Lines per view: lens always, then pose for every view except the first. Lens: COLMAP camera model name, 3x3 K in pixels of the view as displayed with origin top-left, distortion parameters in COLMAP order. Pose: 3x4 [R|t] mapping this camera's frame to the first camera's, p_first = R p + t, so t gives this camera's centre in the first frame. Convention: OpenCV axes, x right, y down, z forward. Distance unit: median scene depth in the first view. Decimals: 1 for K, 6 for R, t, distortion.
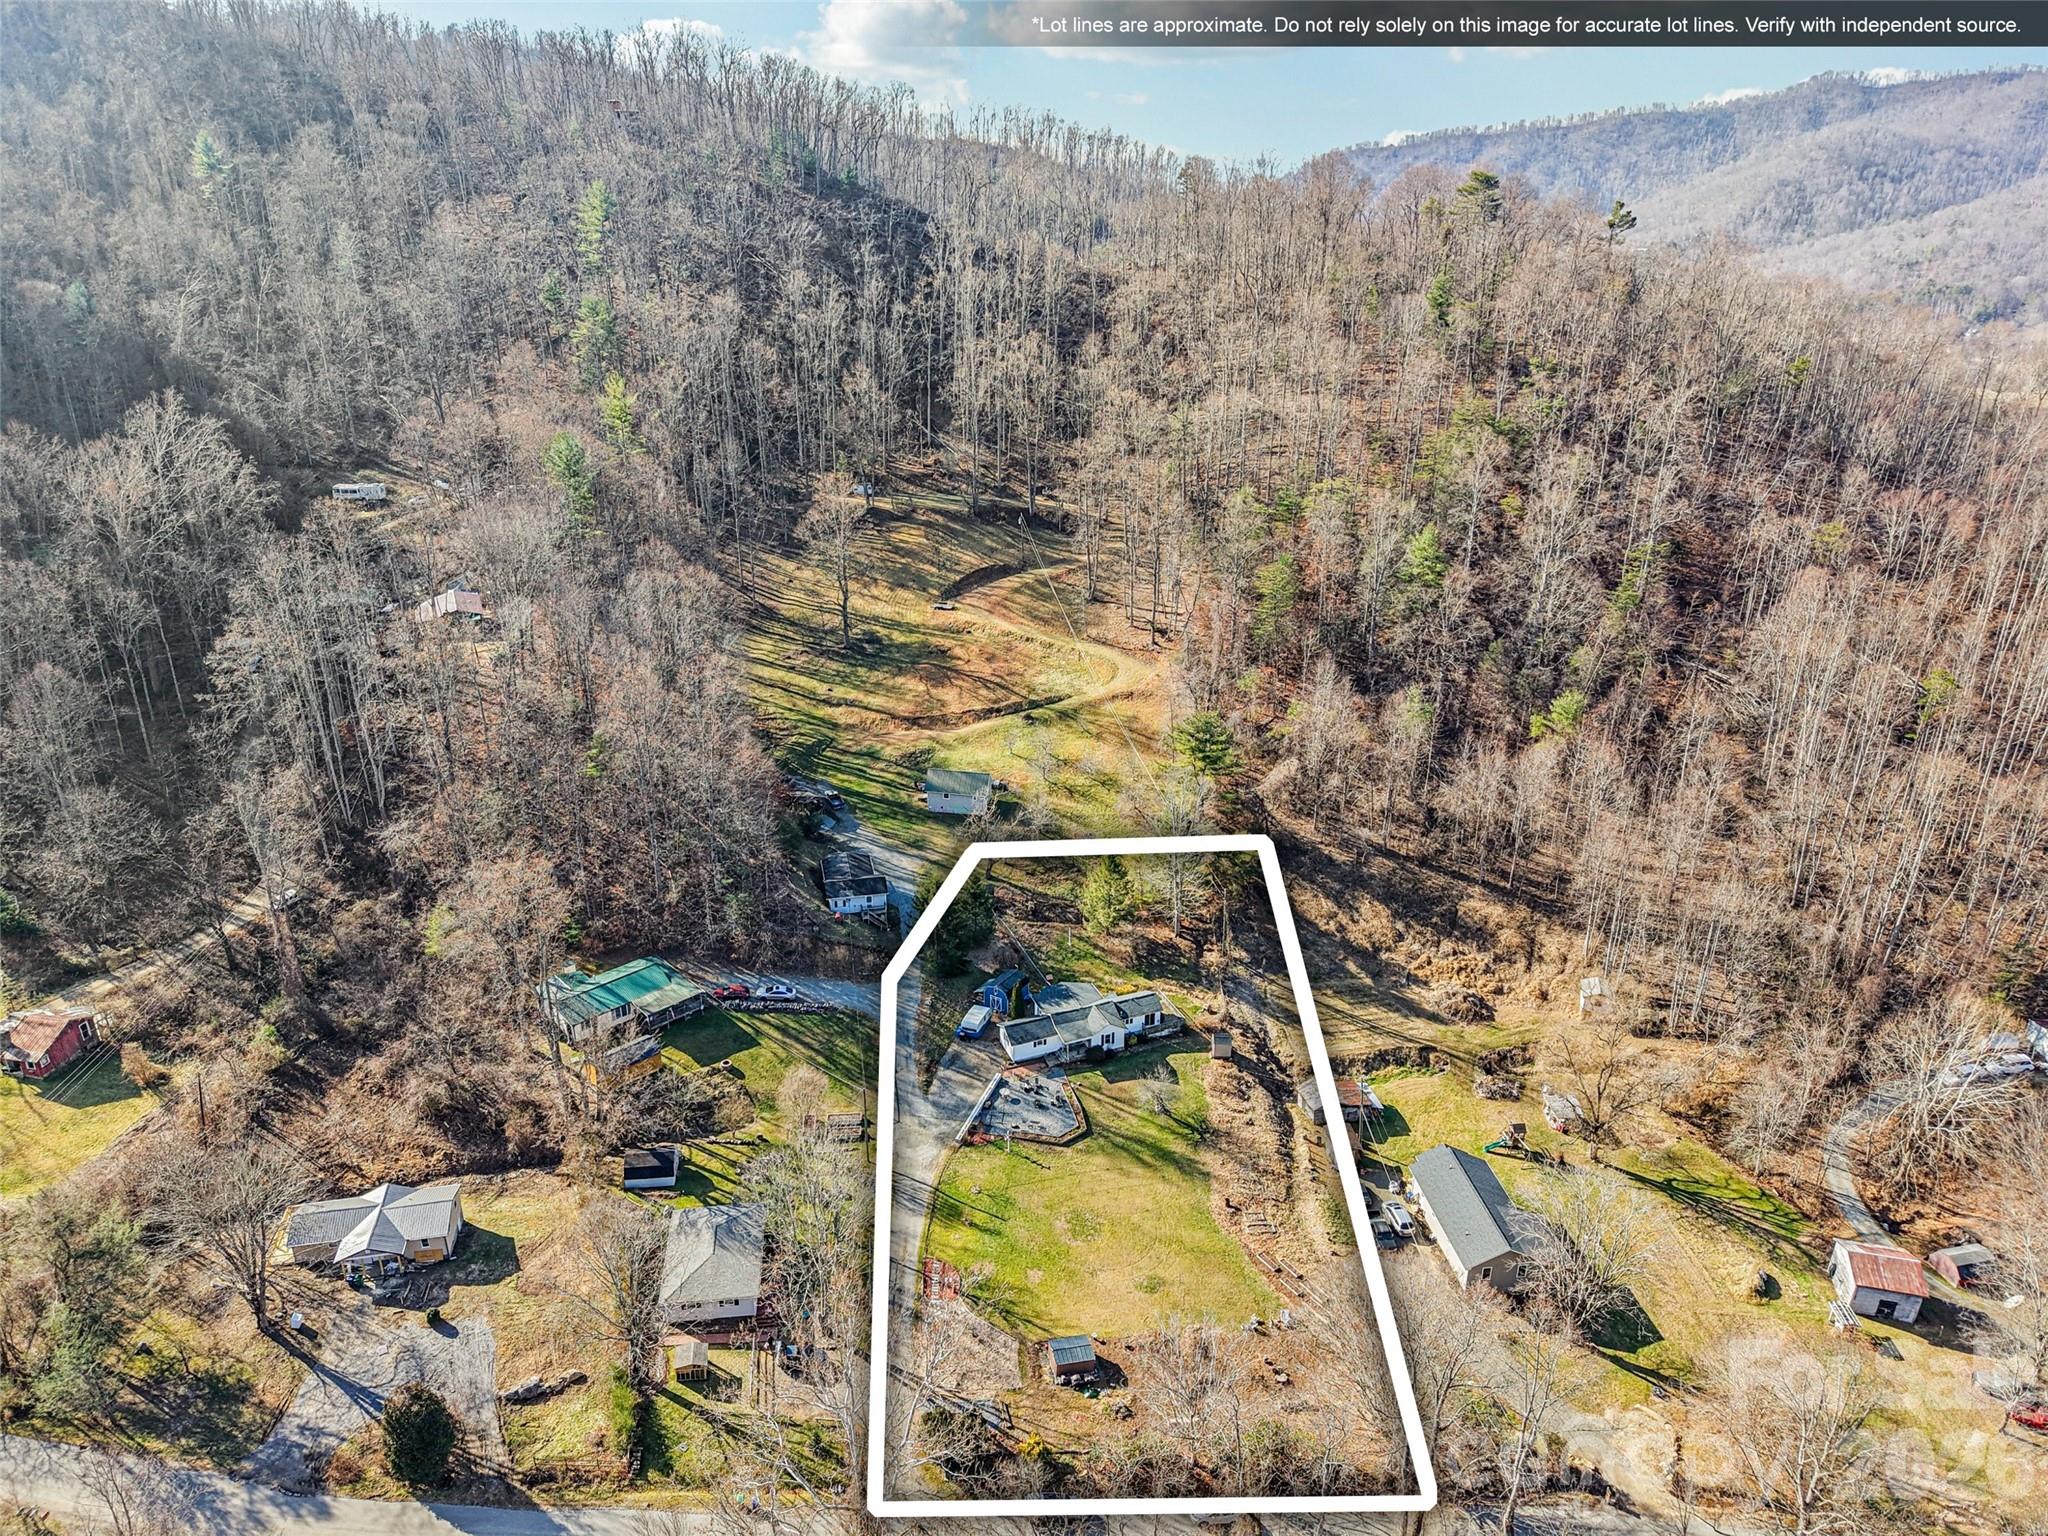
lens RADIAL K [[1420.7, 0, 1024.0], [0, 1420.7, 768.0], [0, 0, 1]] dist [0.027945, -0.028100]
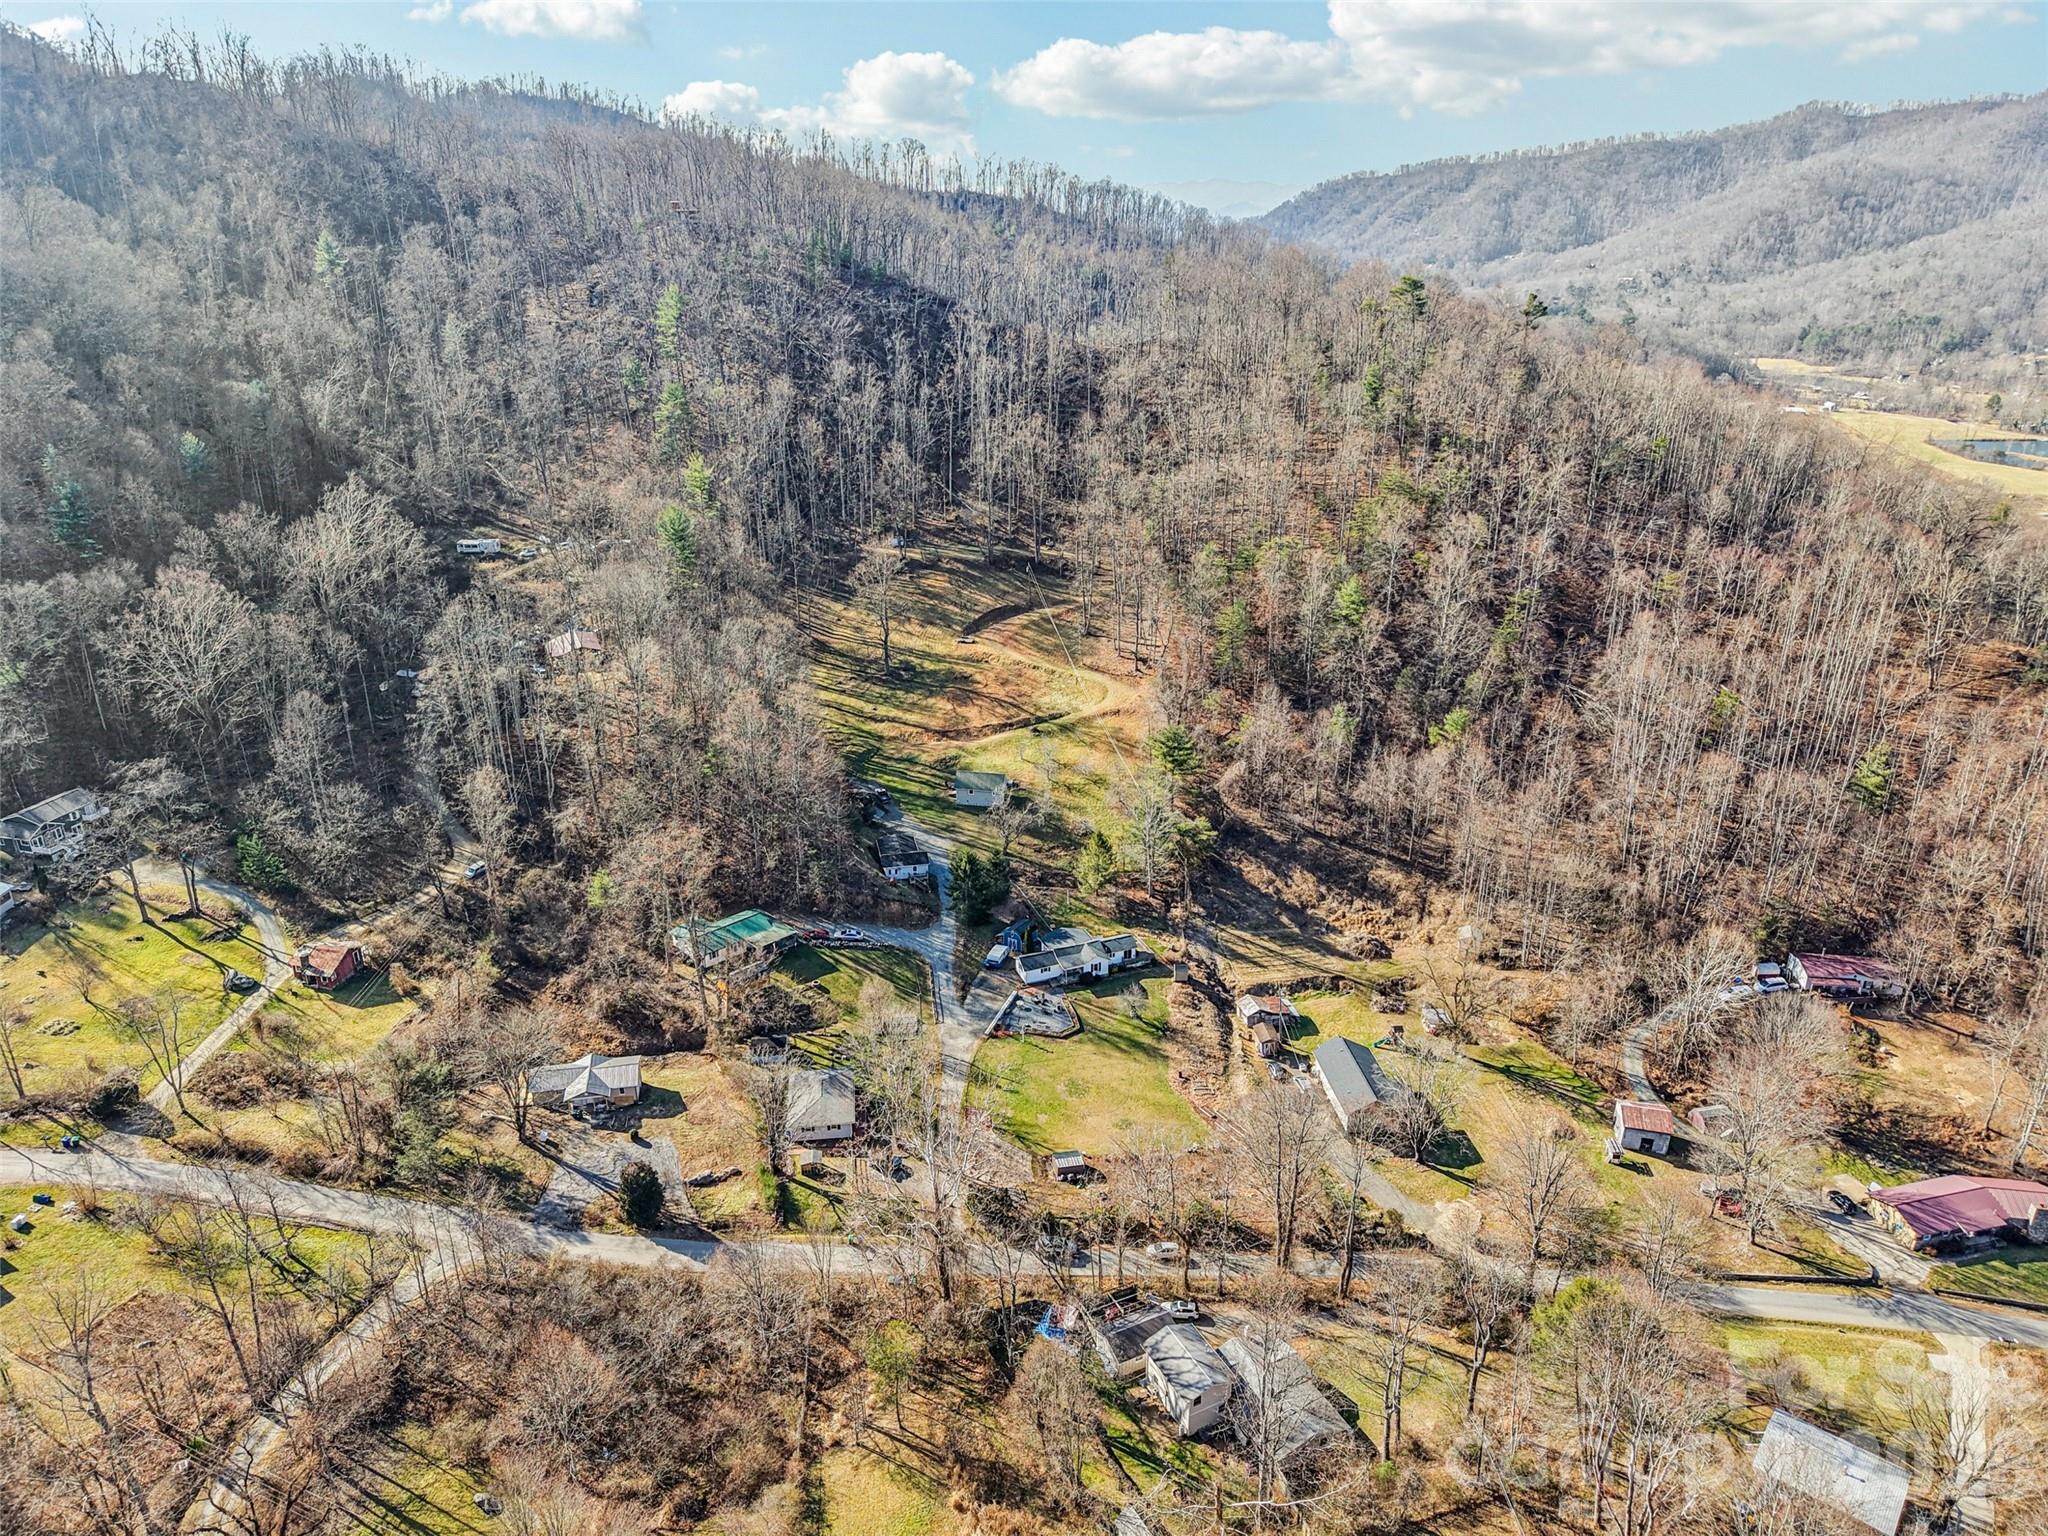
lens RADIAL K [[1420.7, 0, 1024.0], [0, 1420.7, 768.0], [0, 0, 1]] dist [0.027945, -0.028100]
pose [[0.999985, -0.003943, -0.003776, -0.003058], [0.003893, 0.999906, -0.013139, 0.017394], [0.003827, 0.013124, 0.999907, -0.312497]]
